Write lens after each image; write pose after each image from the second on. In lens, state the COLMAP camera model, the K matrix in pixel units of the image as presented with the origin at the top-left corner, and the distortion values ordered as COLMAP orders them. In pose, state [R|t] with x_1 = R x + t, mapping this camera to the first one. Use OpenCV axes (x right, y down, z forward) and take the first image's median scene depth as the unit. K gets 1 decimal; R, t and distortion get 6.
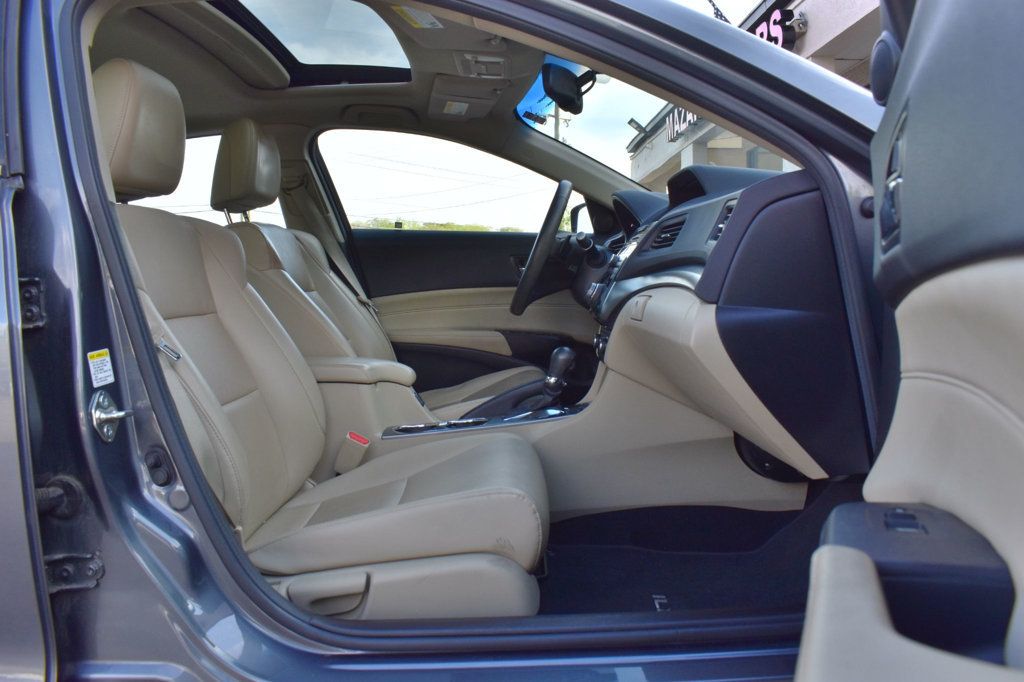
lens RADIAL K [[805.1, 0, 512.1], [0, 805.1, 327.1], [0, 0, 1]] dist [-0.124592, 0.085537]
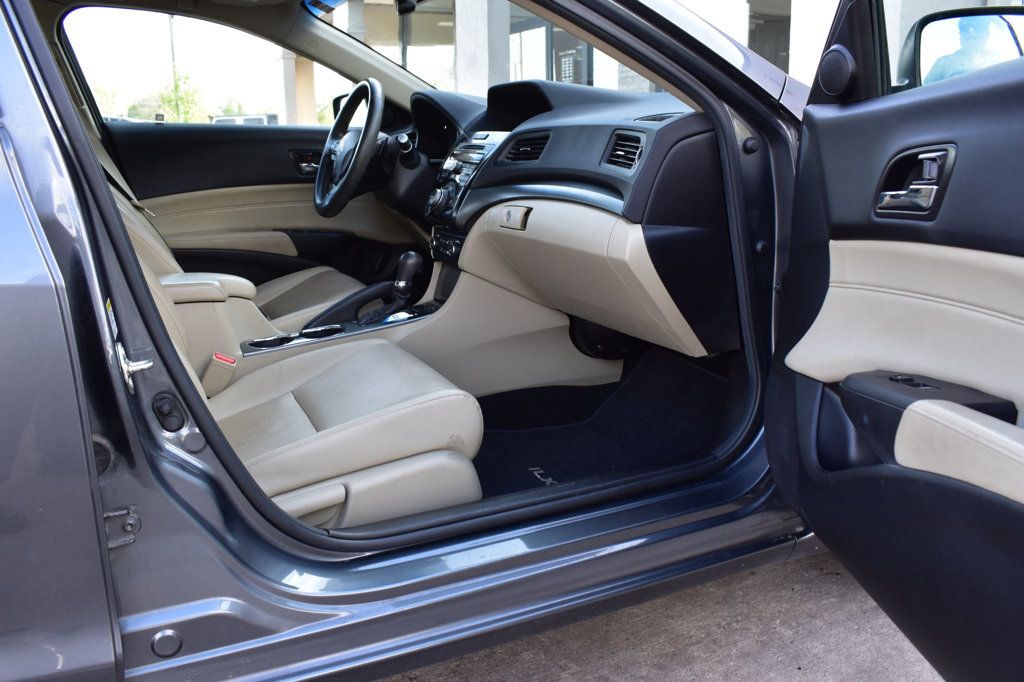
lens RADIAL K [[866.3, 0, 513.0], [0, 866.3, 356.8], [0, 0, 1]] dist [-0.110411, -0.011087]
pose [[0.899206, -0.097607, 0.426500, -0.306960], [0.017539, 0.982056, 0.187772, -0.048868], [-0.437174, -0.161365, 0.884782, -0.067259]]
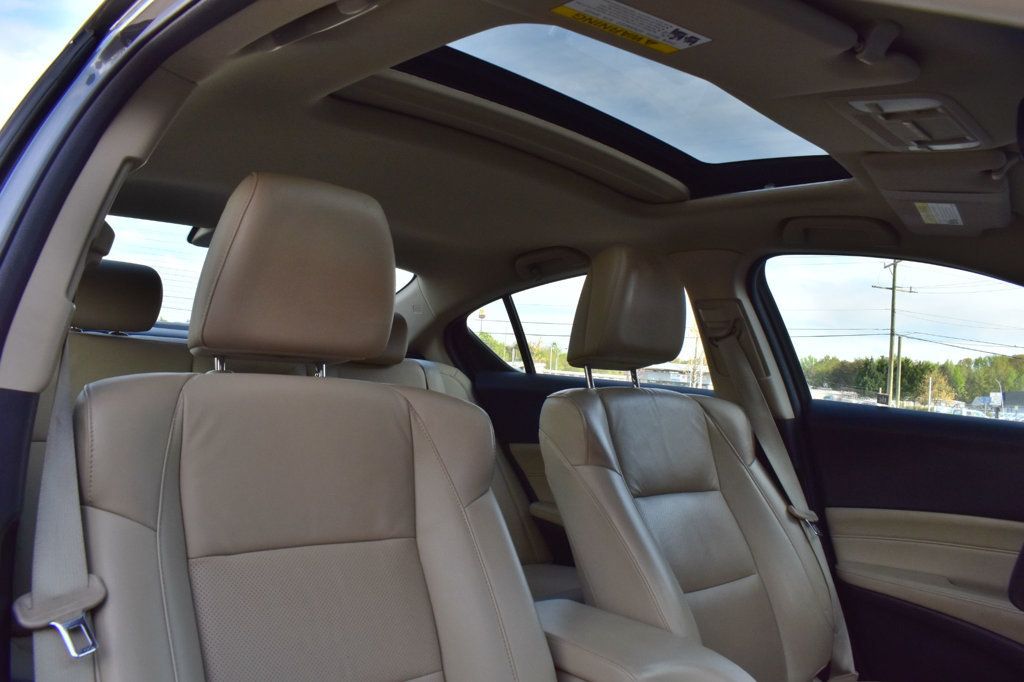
lens RADIAL K [[805.1, 0, 512.1], [0, 805.1, 327.1], [0, 0, 1]] dist [-0.124592, 0.085537]
pose [[0.710477, 0.019707, -0.703445, 0.131878], [-0.129470, 0.986205, -0.103136, -0.116479], [0.691708, 0.164351, 0.703227, 0.493385]]
